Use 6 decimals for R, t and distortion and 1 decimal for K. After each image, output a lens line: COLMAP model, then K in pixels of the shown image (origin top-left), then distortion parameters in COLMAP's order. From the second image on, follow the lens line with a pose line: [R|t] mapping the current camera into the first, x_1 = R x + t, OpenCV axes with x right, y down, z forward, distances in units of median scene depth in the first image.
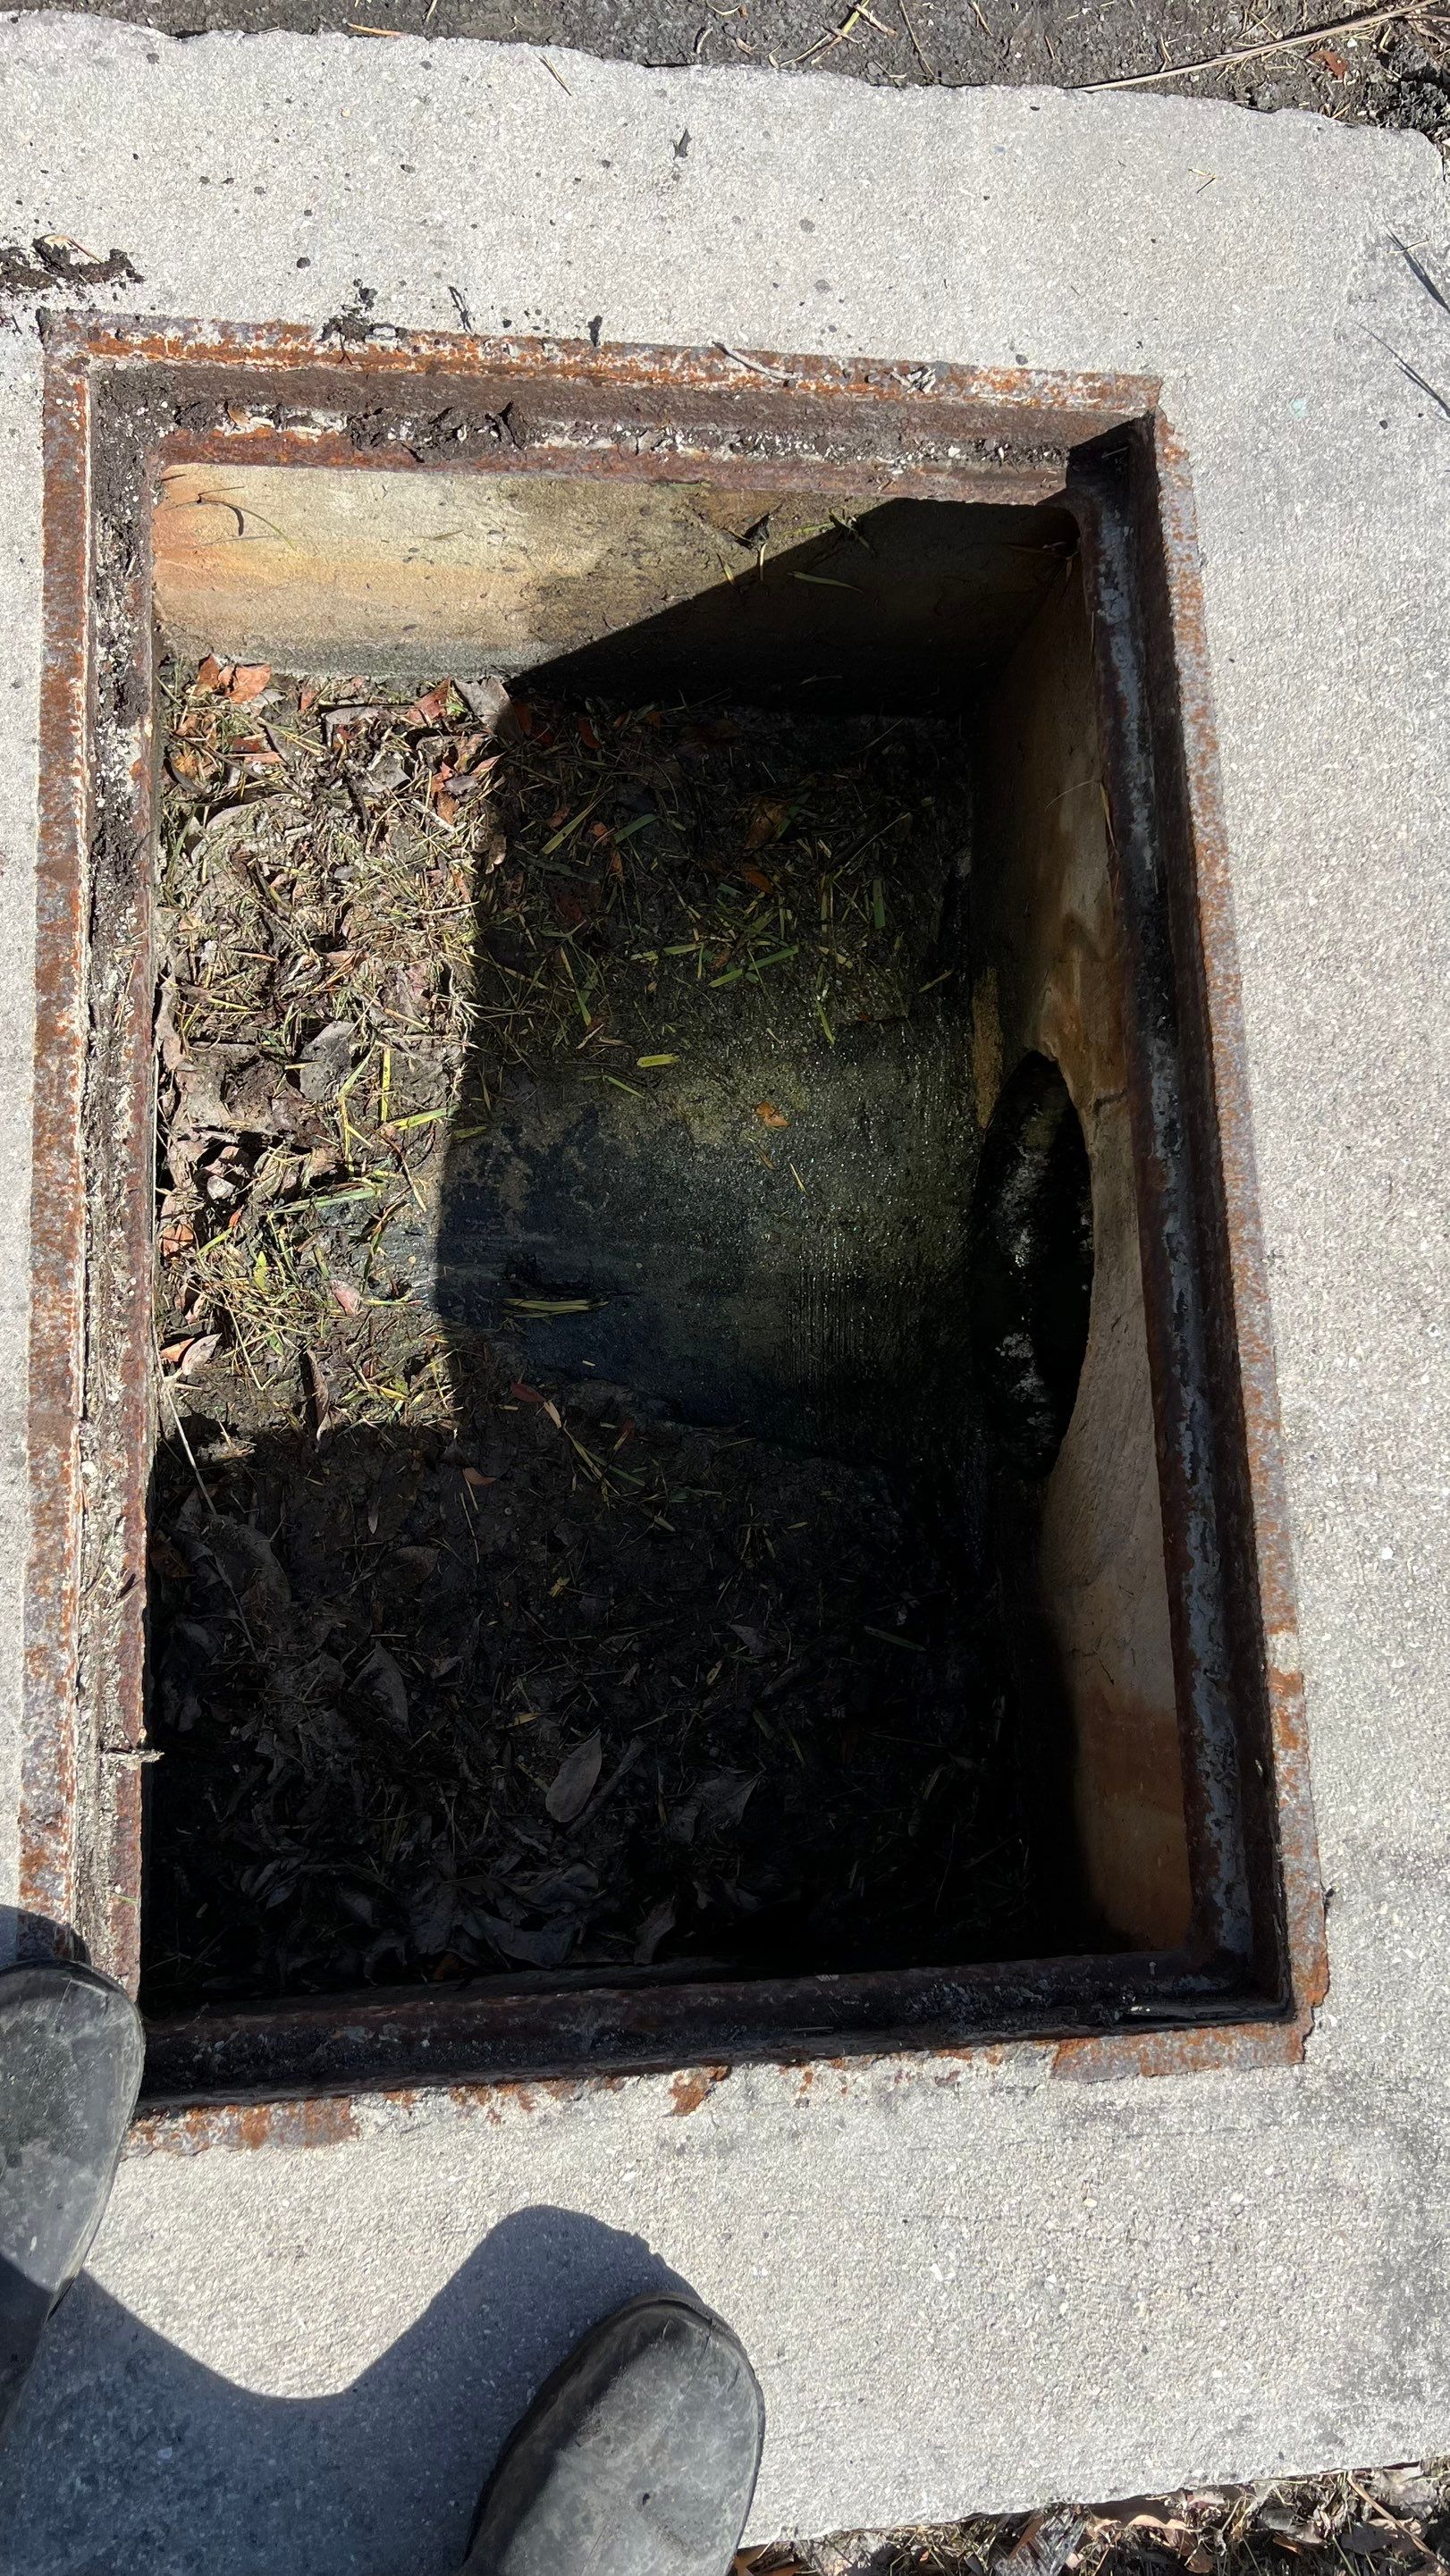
lens RADIAL K [[1982.0, 0, 739.3], [0, 1982.0, 1266.8], [0, 0, 1]] dist [0.022123, -0.020429]
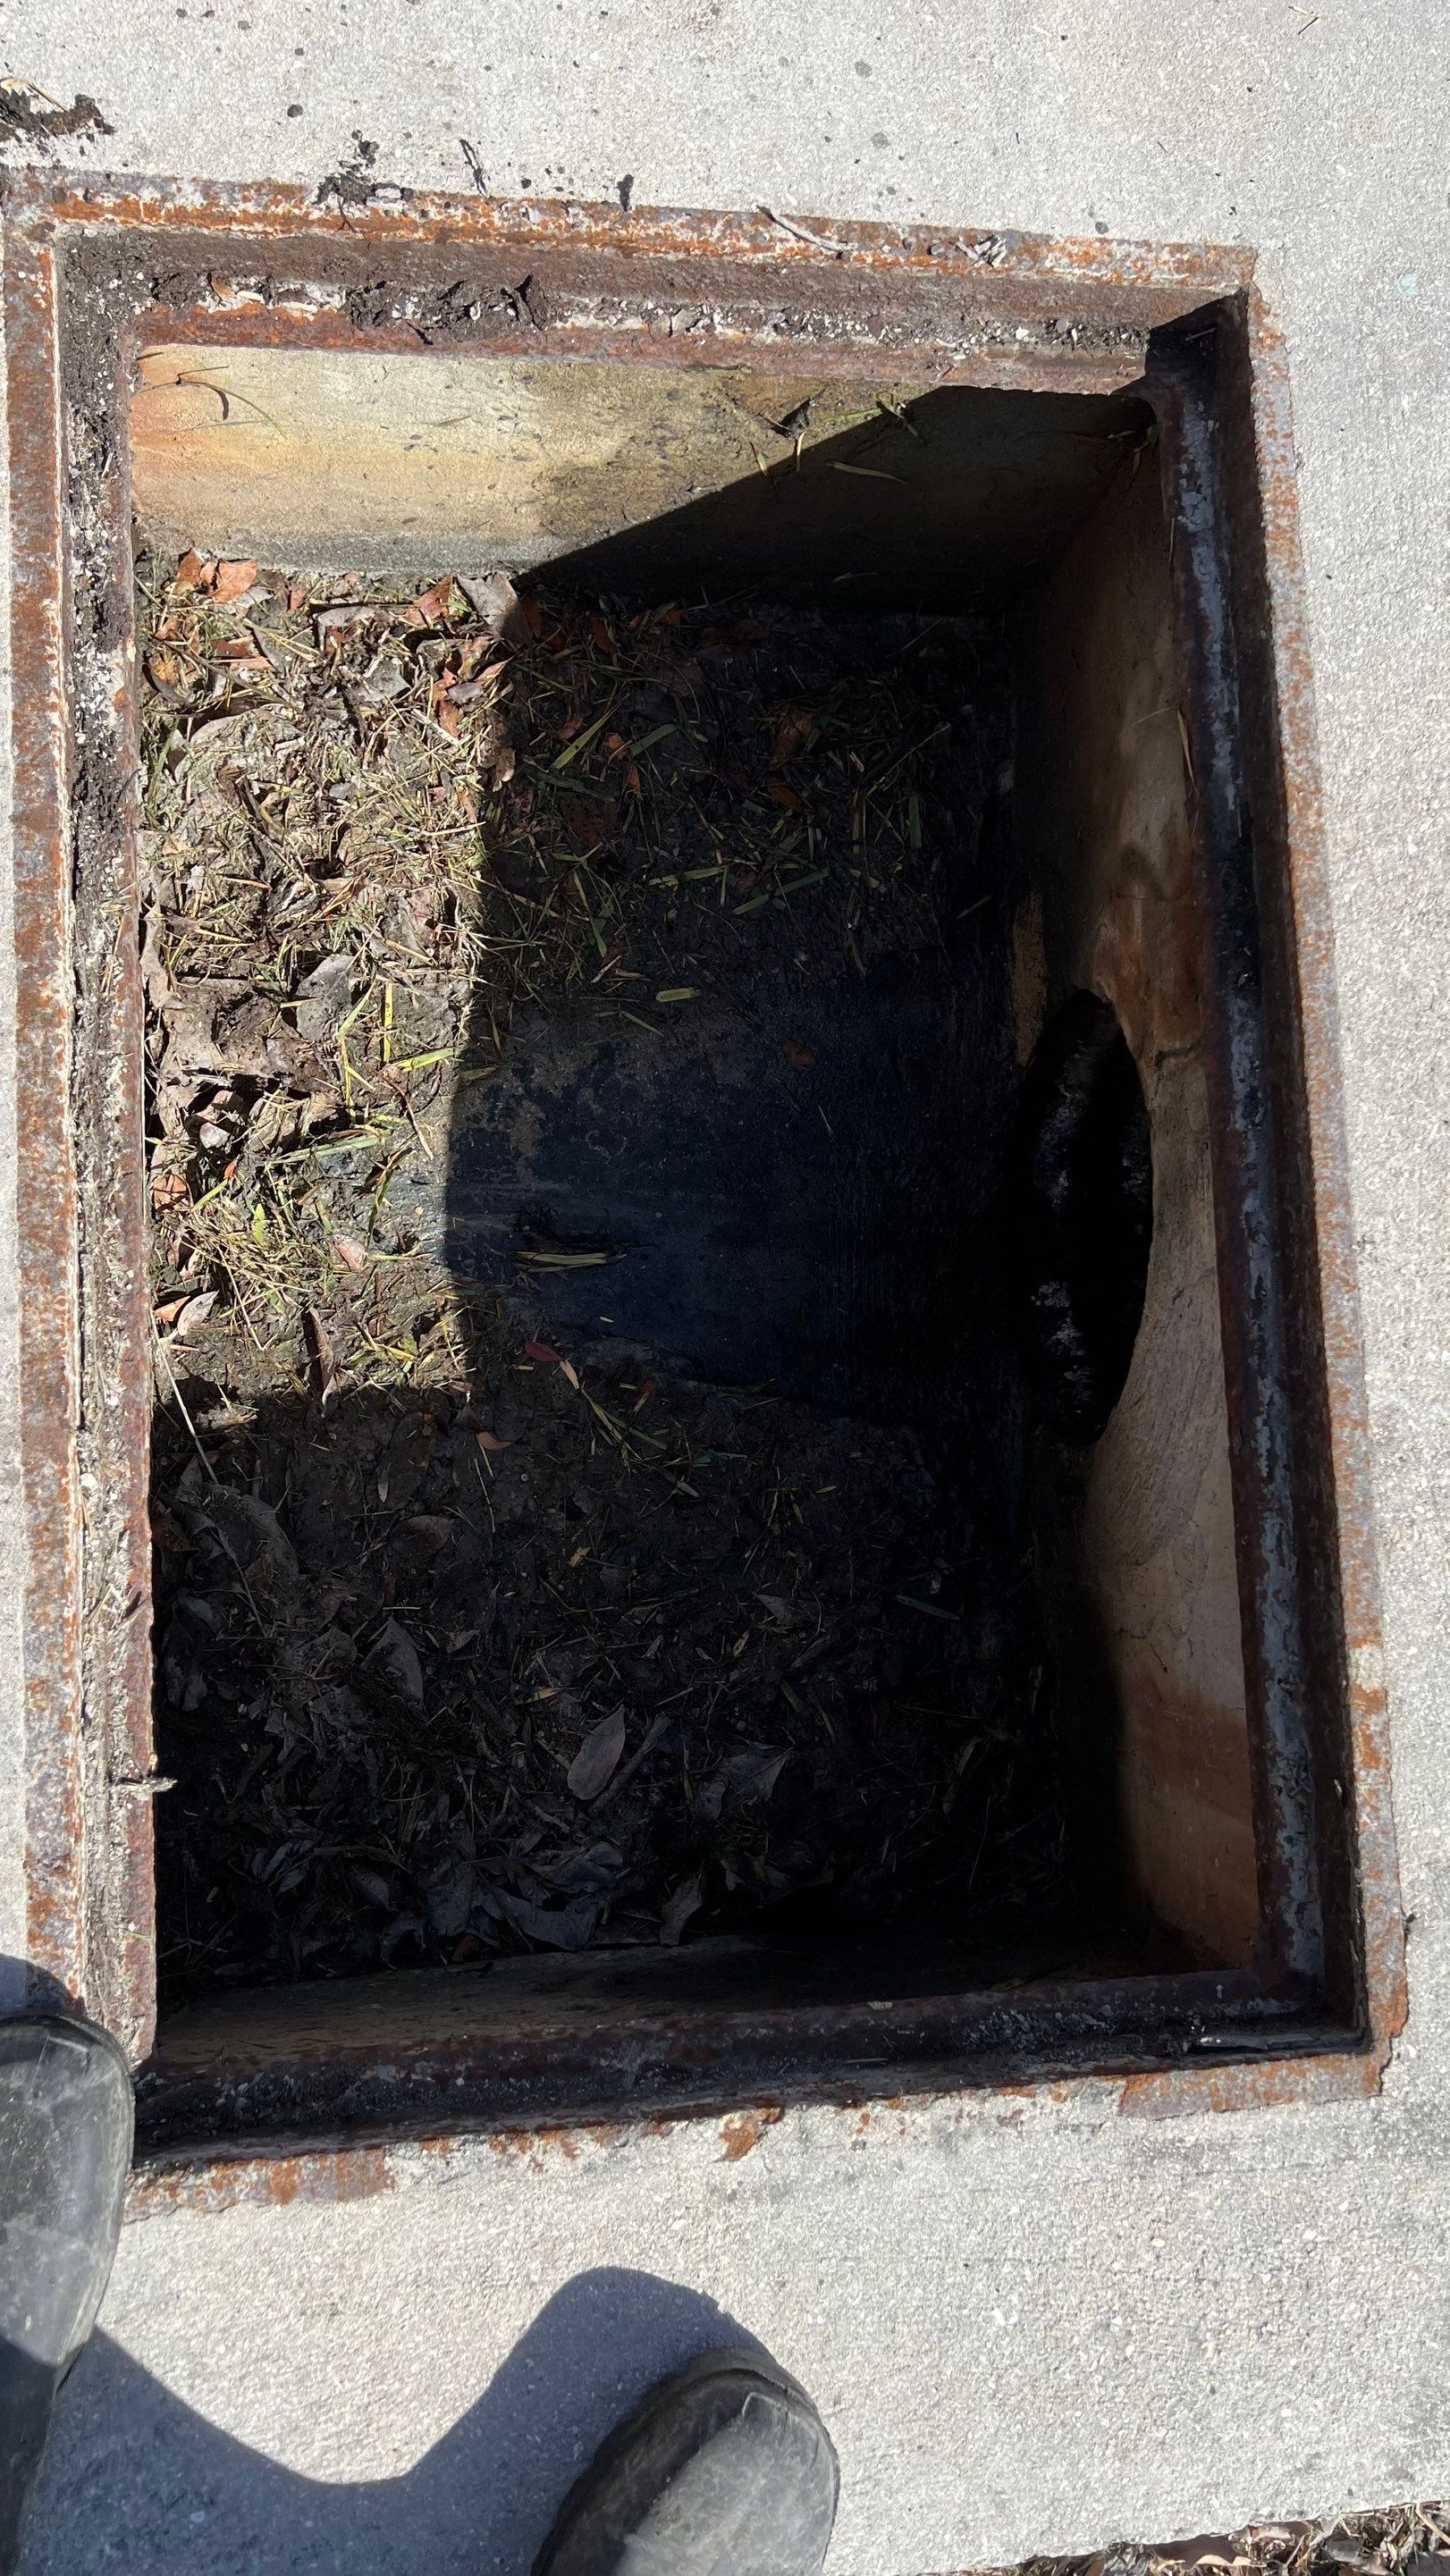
lens RADIAL K [[1982.0, 0, 735.6], [0, 1982.0, 1295.2], [0, 0, 1]] dist [0.022123, -0.020429]
pose [[0.999943, 0.000744, 0.010621, -0.033601], [-0.001625, 0.996534, 0.083166, -0.056894], [-0.010523, -0.083179, 0.996479, 0.077338]]
